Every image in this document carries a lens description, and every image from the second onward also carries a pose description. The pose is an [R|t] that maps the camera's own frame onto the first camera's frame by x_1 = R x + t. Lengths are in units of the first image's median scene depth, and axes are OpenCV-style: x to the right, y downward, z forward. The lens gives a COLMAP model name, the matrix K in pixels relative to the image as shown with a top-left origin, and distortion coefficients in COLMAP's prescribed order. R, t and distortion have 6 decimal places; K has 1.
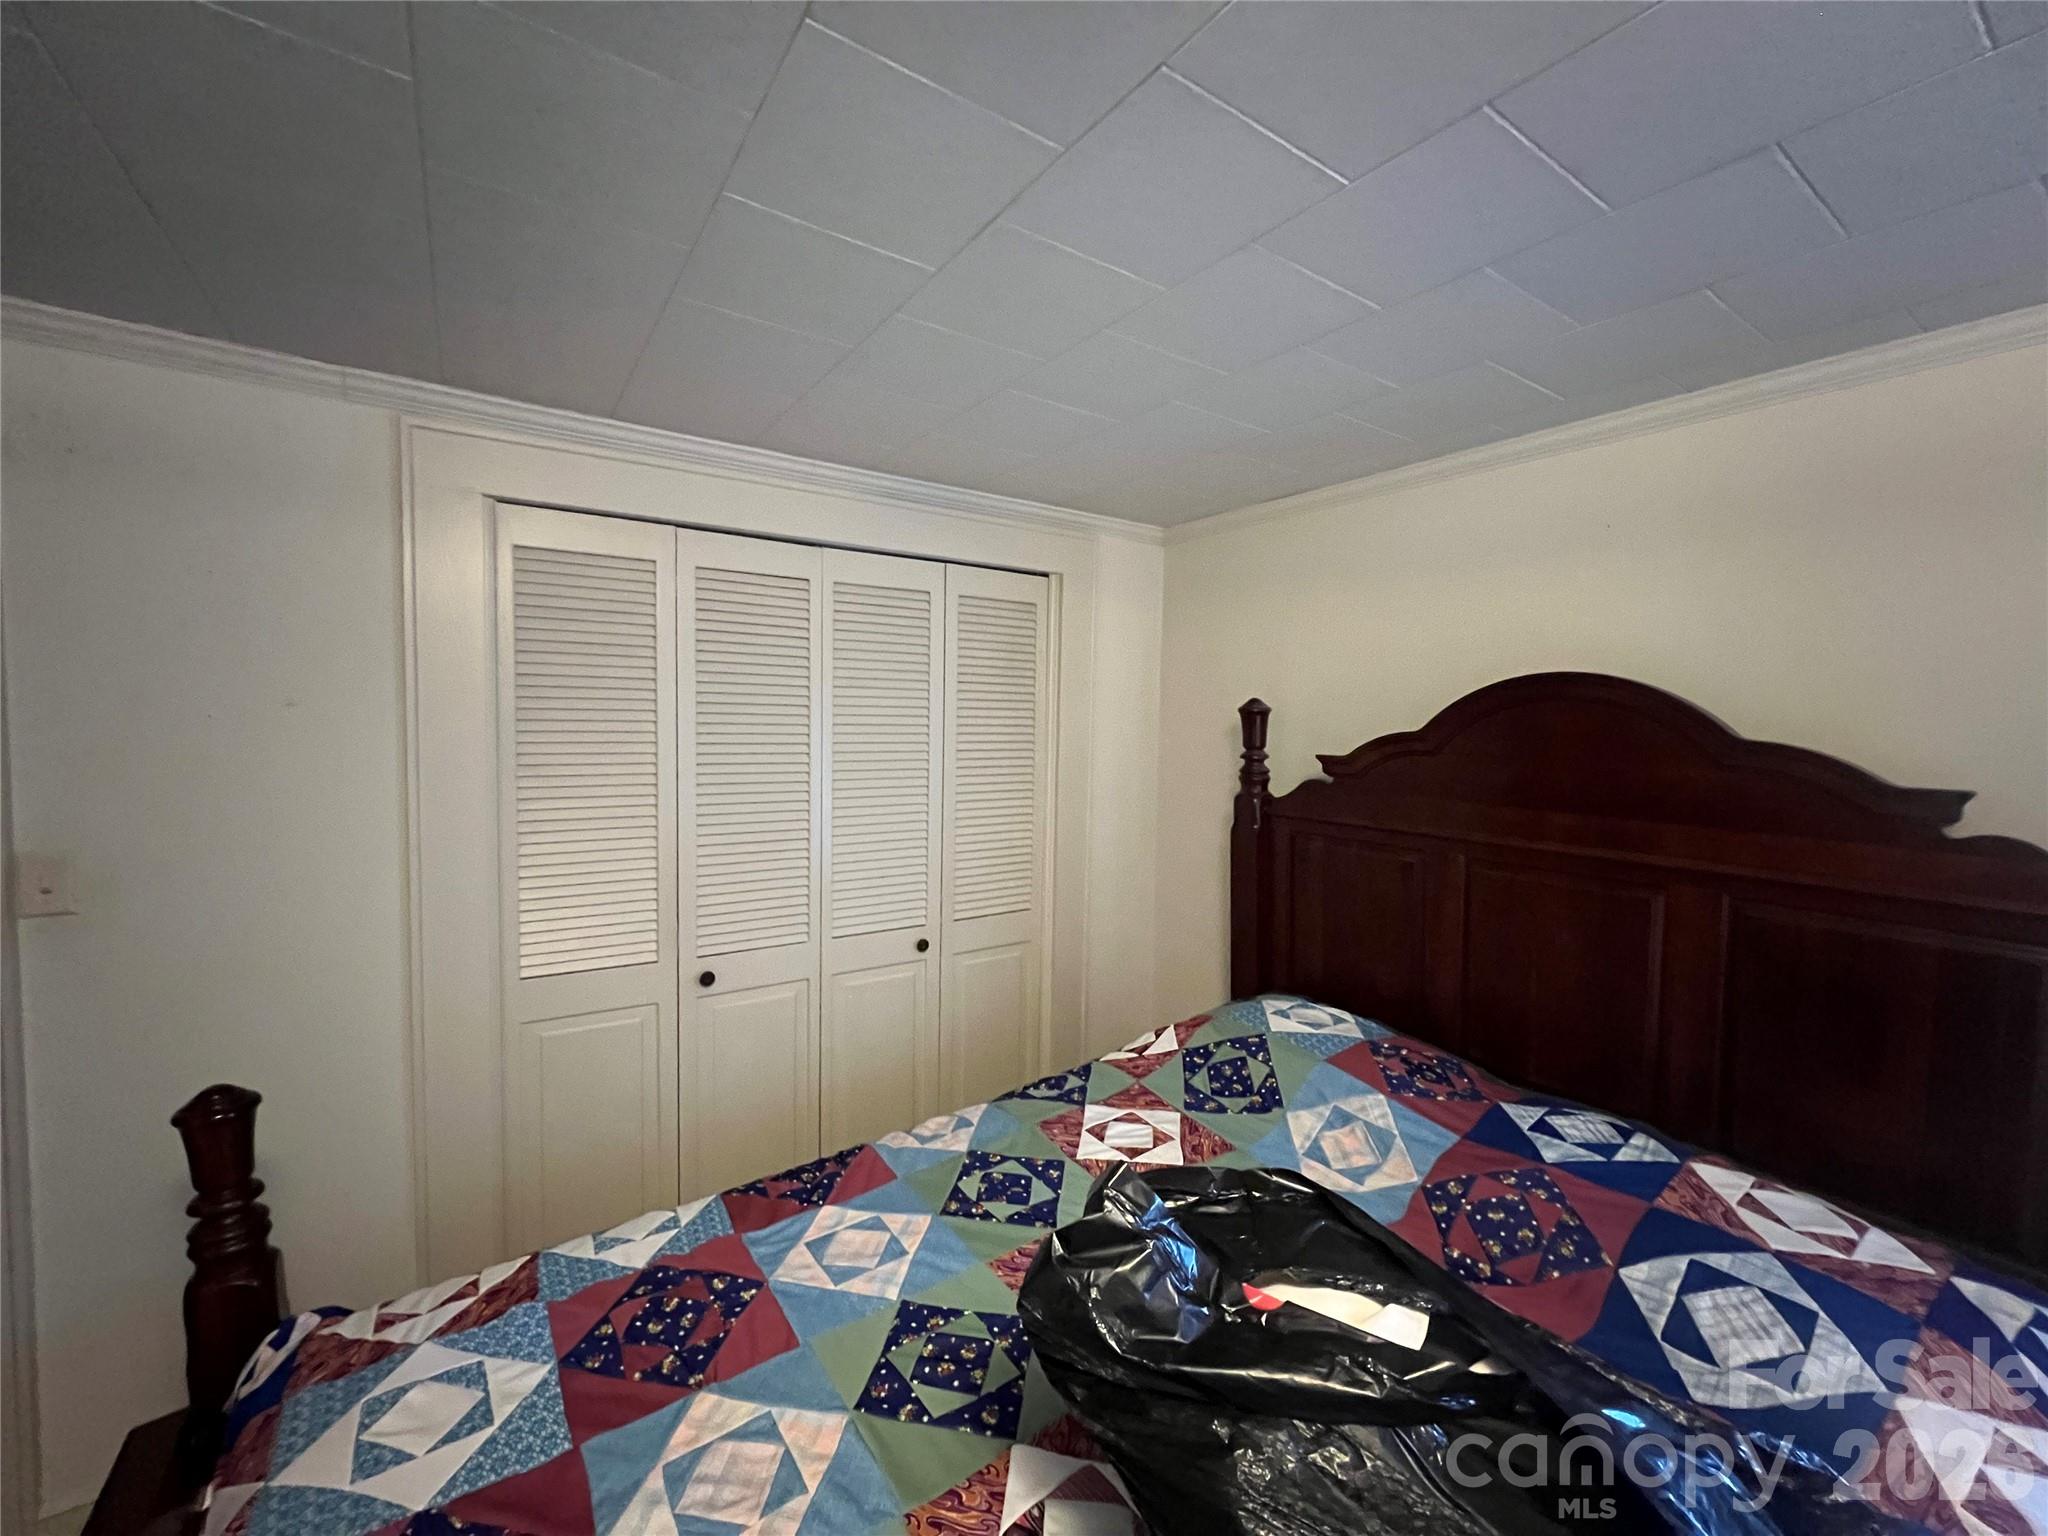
lens RADIAL K [[816.5, 0, 1017.1], [0, 816.5, 769.4], [0, 0, 1]] dist [-0.004504, 0.000192]
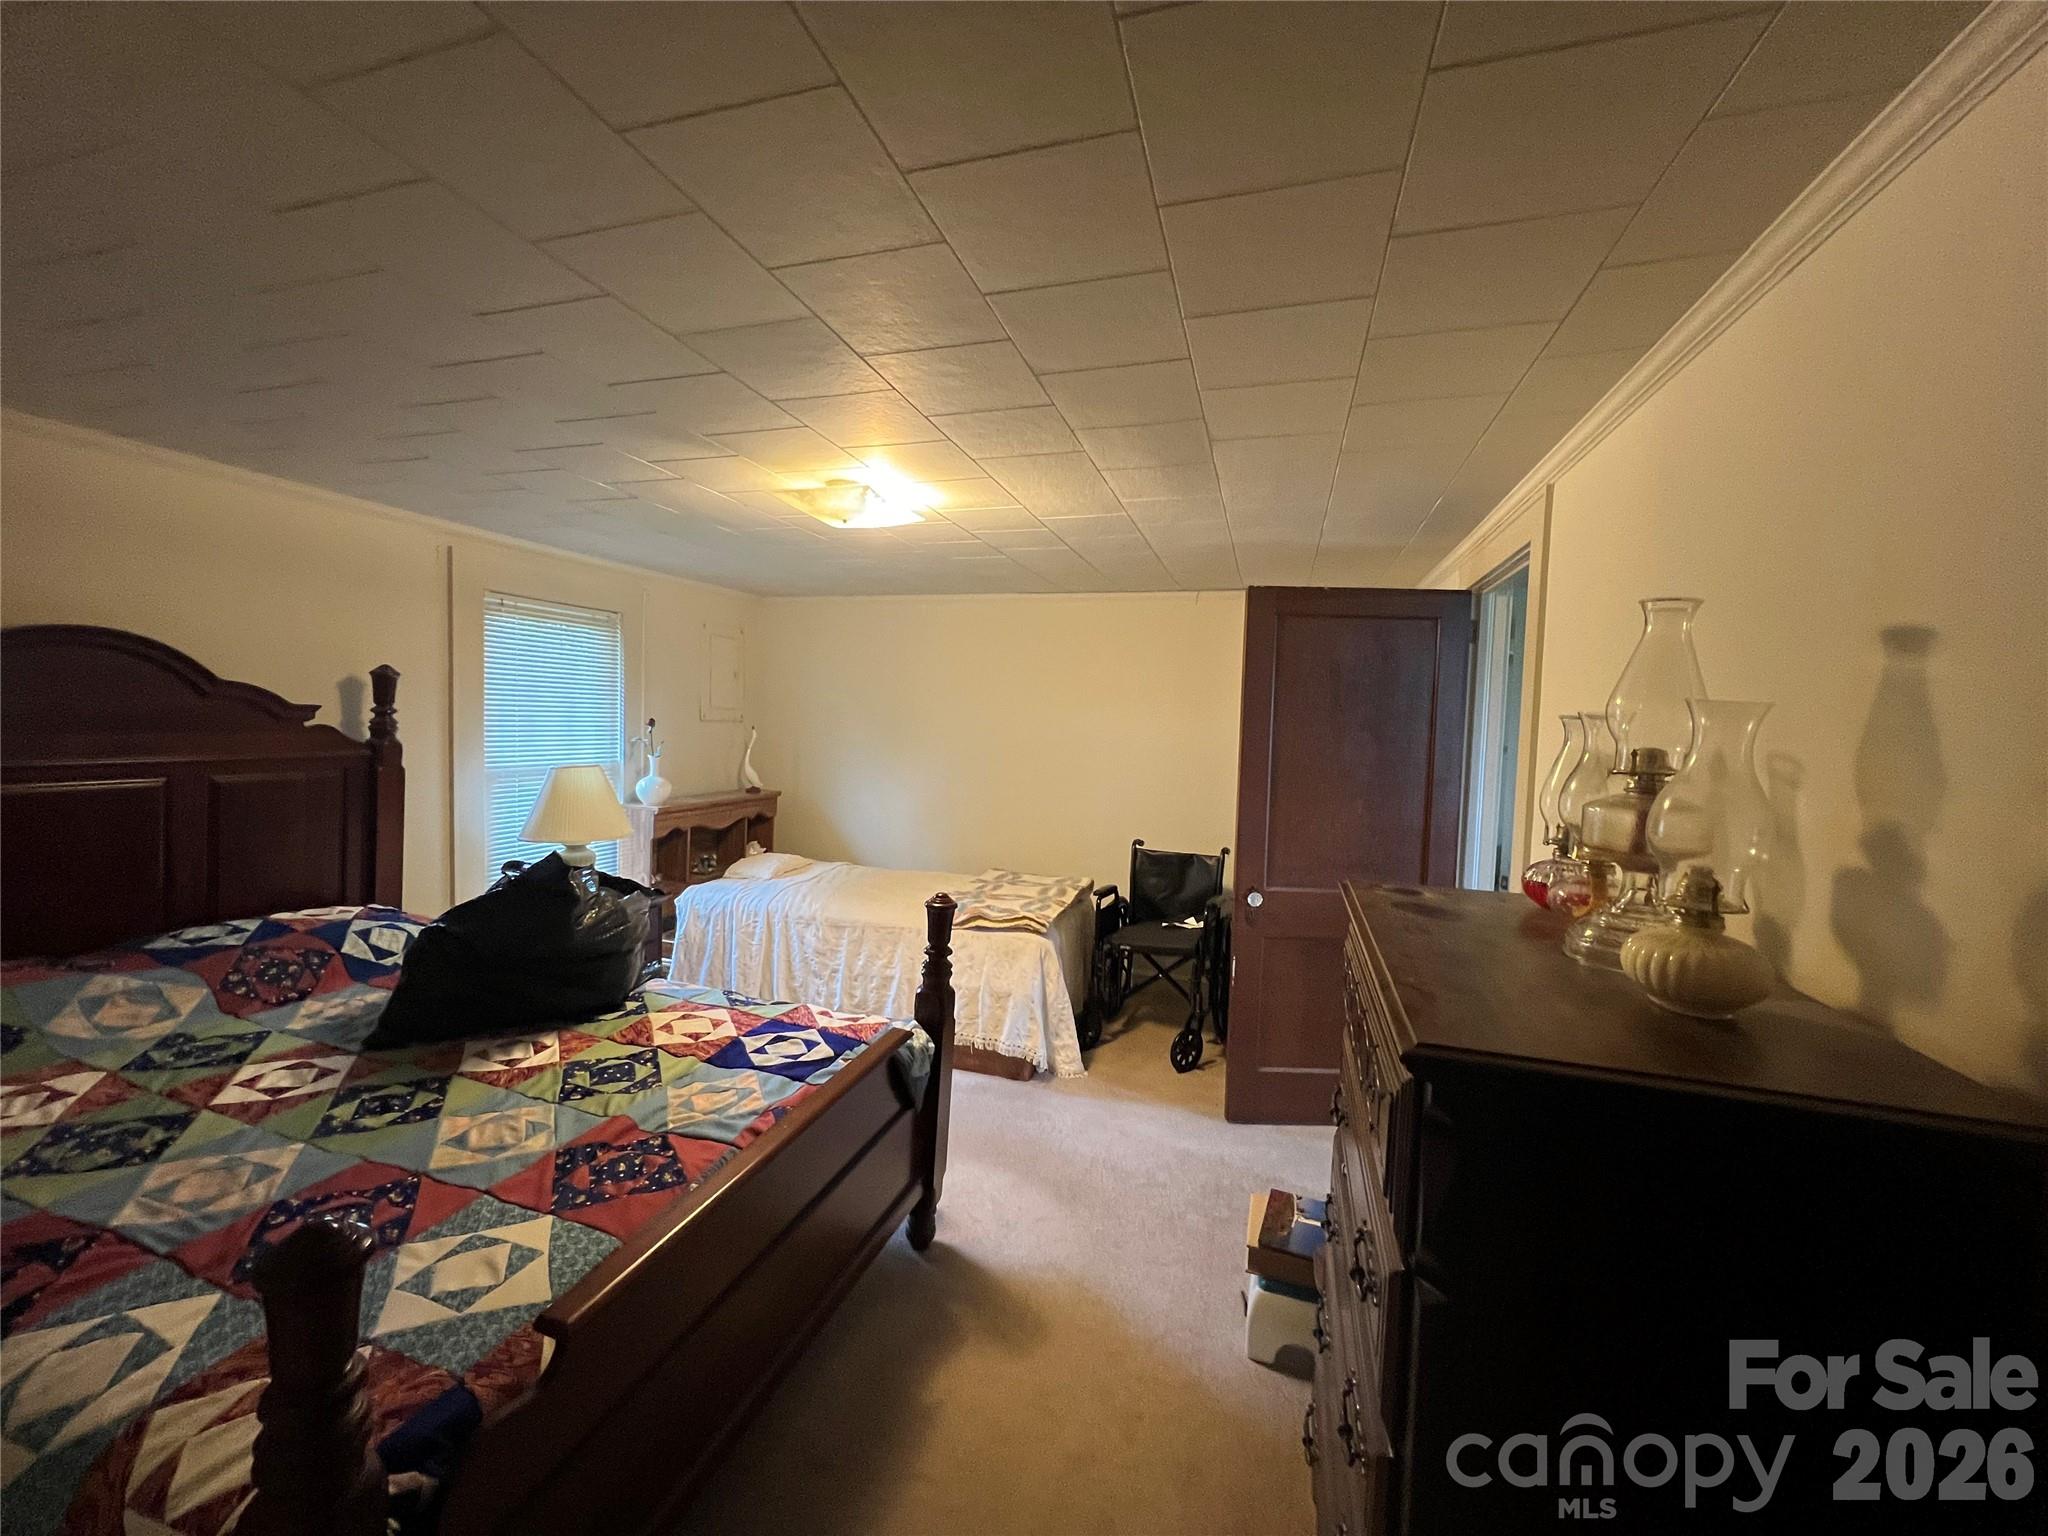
lens RADIAL K [[816.5, 0, 1024.2], [0, 816.5, 755.1], [0, 0, 1]] dist [-0.004504, 0.000192]
pose [[-0.630560, -0.081167, 0.771885, -1.783258], [-0.005469, 0.994957, 0.100157, -0.070396], [-0.776121, 0.058933, -0.627824, 0.909285]]
